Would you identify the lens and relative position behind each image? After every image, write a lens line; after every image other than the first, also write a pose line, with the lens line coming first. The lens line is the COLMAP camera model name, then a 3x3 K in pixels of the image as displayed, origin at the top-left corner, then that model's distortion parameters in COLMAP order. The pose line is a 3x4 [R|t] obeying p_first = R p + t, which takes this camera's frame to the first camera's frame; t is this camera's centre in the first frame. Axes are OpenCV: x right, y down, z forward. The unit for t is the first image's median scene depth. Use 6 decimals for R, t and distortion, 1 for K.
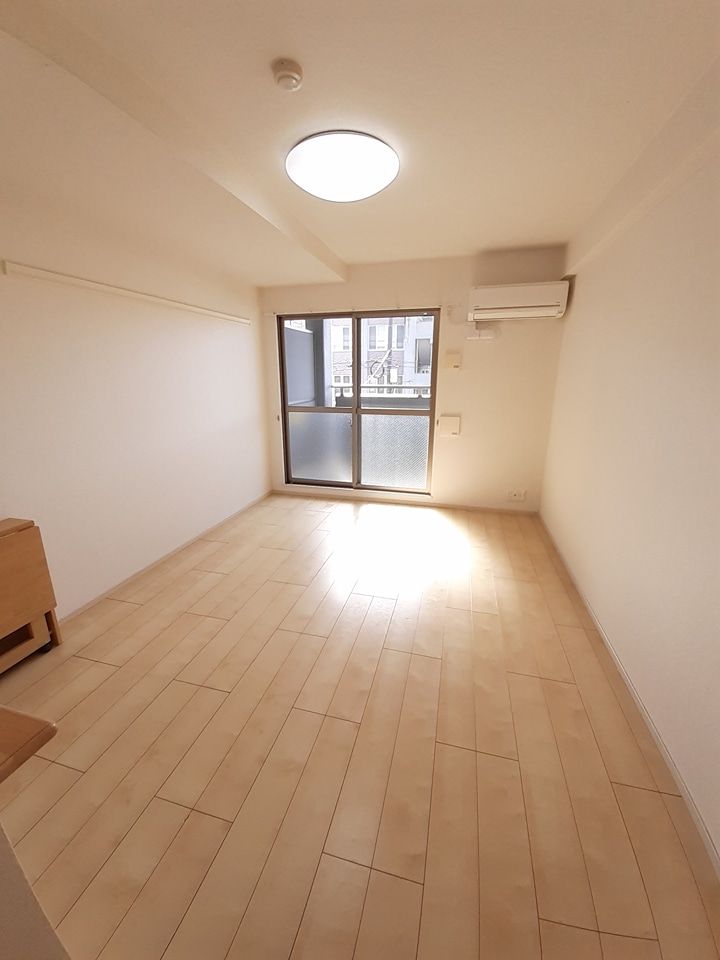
lens RADIAL K [[384.9, 0, 360.0], [0, 384.9, 480.0], [0, 0, 1]] dist [0.001188, 0.000099]
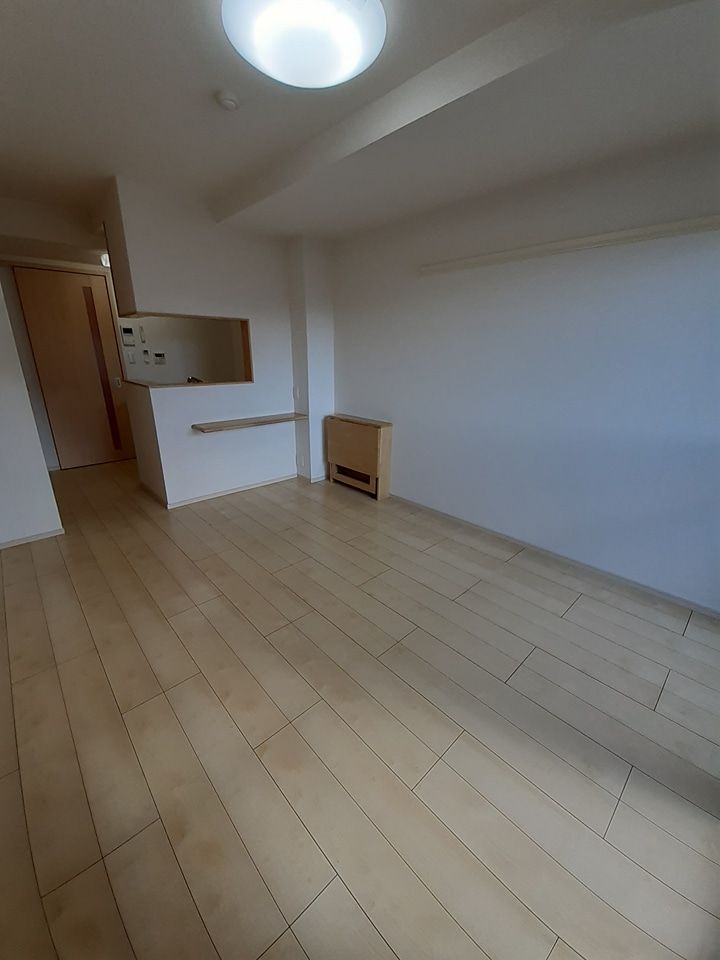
lens RADIAL K [[384.9, 0, 360.0], [0, 384.9, 480.0], [0, 0, 1]] dist [0.001188, 0.000099]
pose [[-0.538200, 0.268089, -0.799043, 0.310753], [-0.235982, 0.862209, 0.448229, -0.206079], [0.809107, 0.429796, -0.400776, 0.797794]]
